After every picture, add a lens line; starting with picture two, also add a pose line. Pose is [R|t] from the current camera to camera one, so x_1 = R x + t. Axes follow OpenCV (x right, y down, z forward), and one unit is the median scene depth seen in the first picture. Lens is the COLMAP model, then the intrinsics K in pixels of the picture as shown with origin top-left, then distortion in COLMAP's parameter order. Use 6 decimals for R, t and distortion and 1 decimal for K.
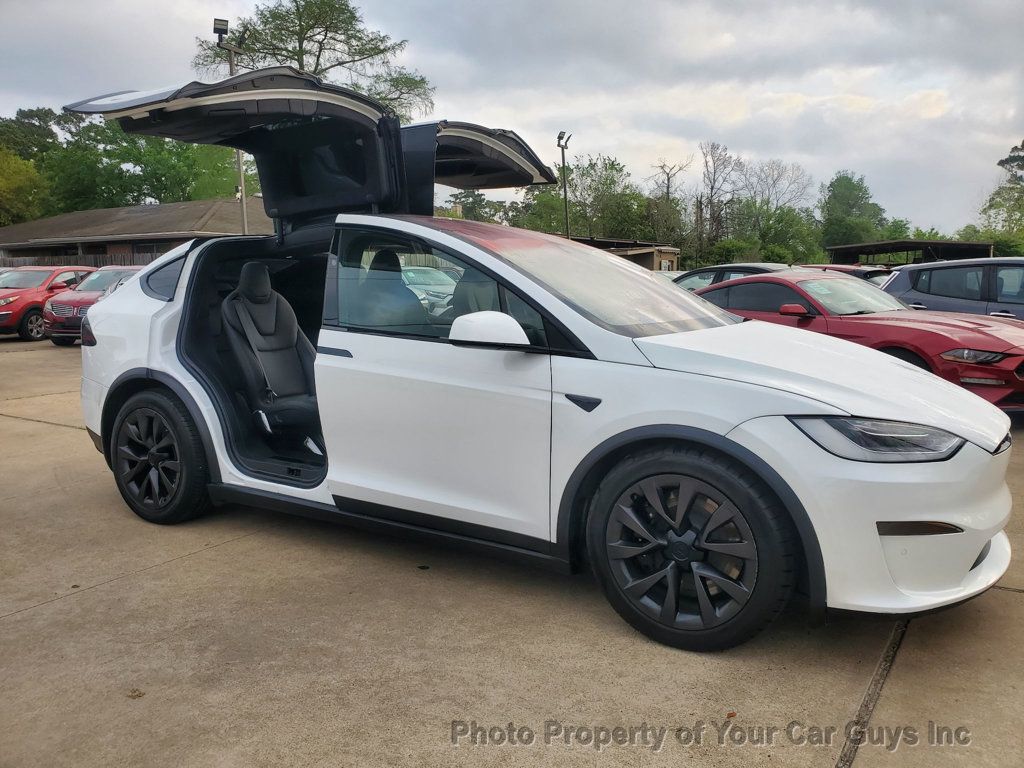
lens RADIAL K [[798.6, 0, 509.0], [0, 798.6, 383.8], [0, 0, 1]] dist [0.004969, 0.010357]
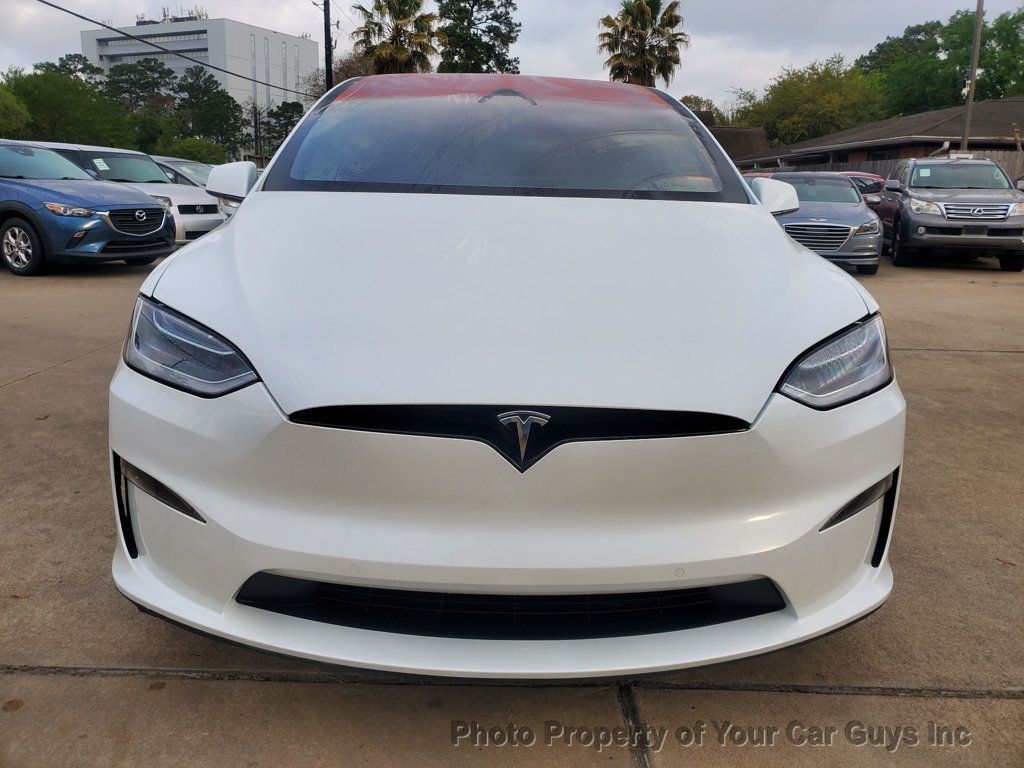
lens RADIAL K [[791.0, 0, 512.6], [0, 791.0, 362.6], [0, 0, 1]] dist [0.007085, 0.009694]
pose [[0.552652, 0.198304, -0.809476, 0.710961], [-0.135921, 0.979721, 0.147213, -0.029028], [0.822254, 0.028668, 0.568398, 0.530210]]
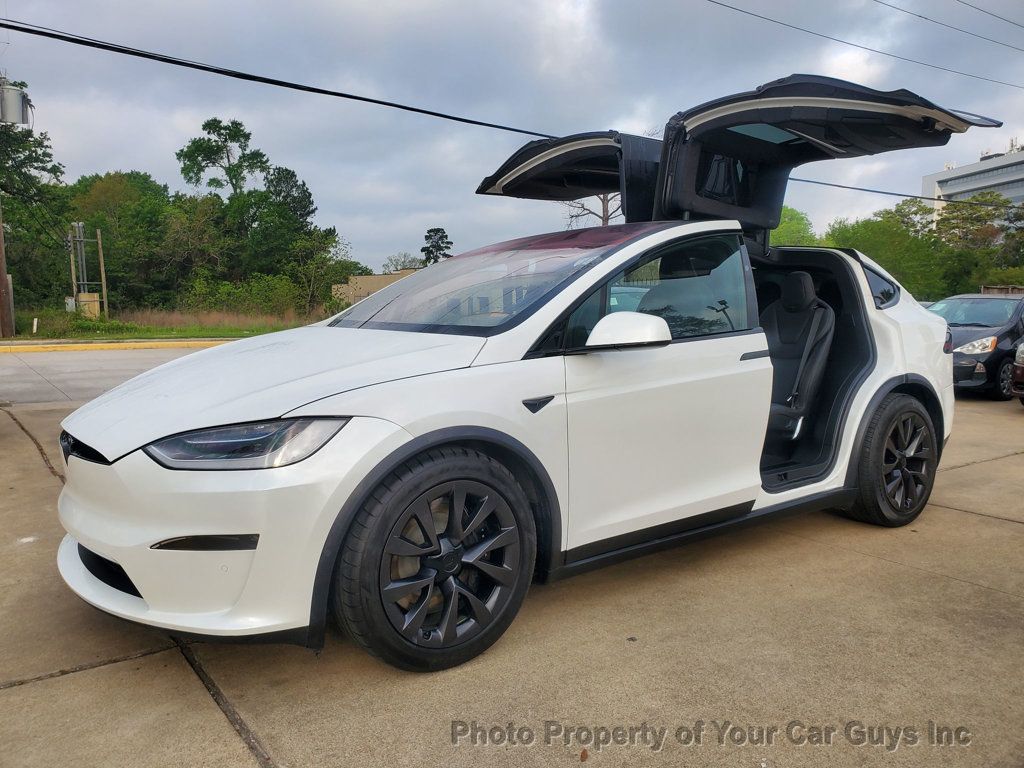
lens RADIAL K [[790.3, 0, 511.9], [0, 790.3, 369.5], [0, 0, 1]] dist [0.005367, 0.011186]
pose [[-0.348743, 0.075574, -0.934166, 0.928719], [-0.127642, 0.983626, 0.127227, -0.144255], [0.928486, 0.163609, -0.333387, 1.267766]]
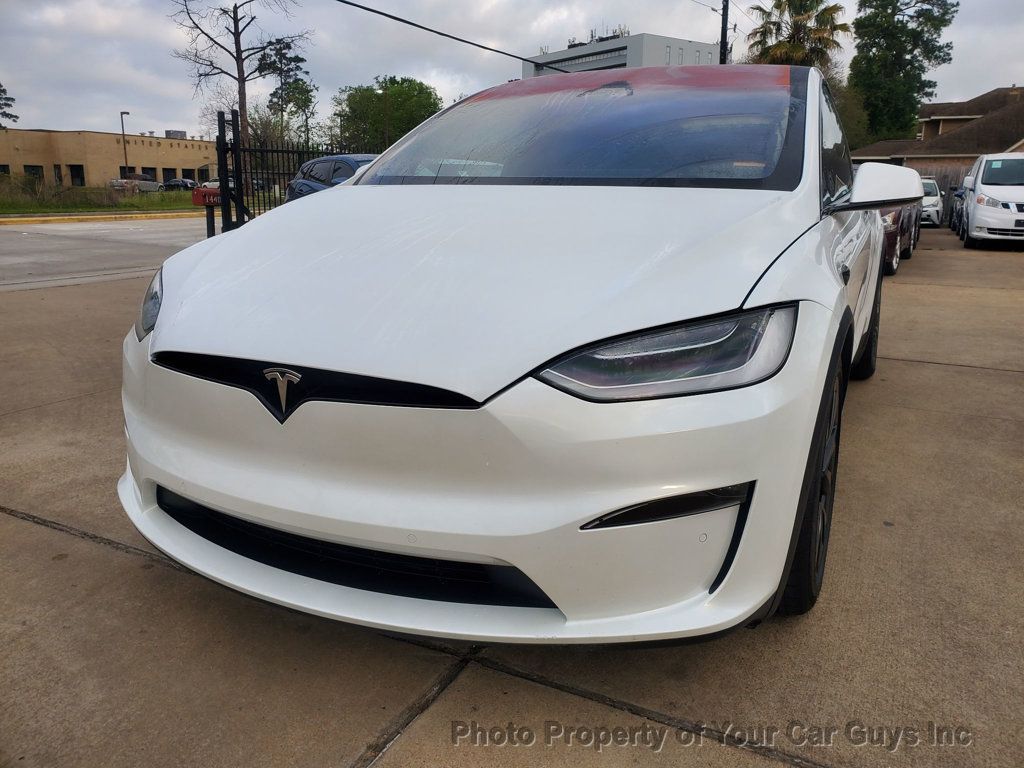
lens RADIAL K [[797.1, 0, 518.3], [0, 797.1, 364.7], [0, 0, 1]] dist [-0.009975, 0.032638]
pose [[0.109196, 0.222370, -0.968828, 0.829172], [-0.138694, 0.968531, 0.206669, -0.056877], [0.984297, 0.111803, 0.136601, 0.781384]]
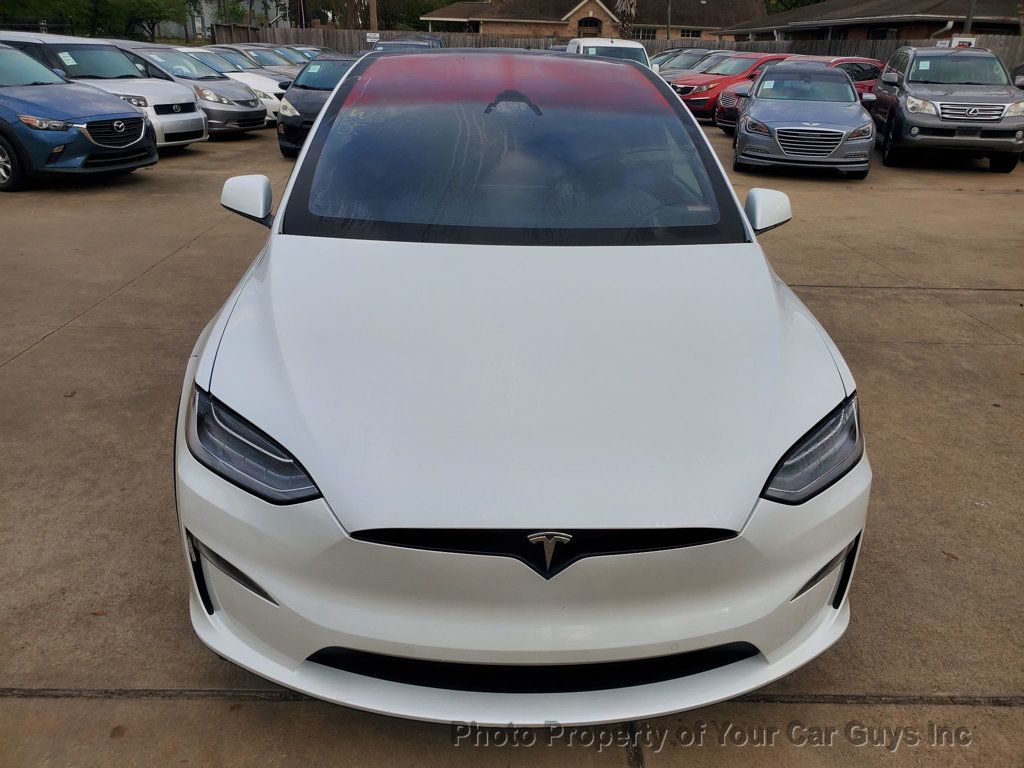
lens RADIAL K [[786.9, 0, 513.7], [0, 786.9, 378.5], [0, 0, 1]] dist [0.011317, 0.008420]
pose [[0.570946, 0.338233, -0.748077, 0.706534], [-0.137533, 0.937719, 0.319009, -0.155419], [0.809386, -0.079252, 0.581906, 0.486455]]
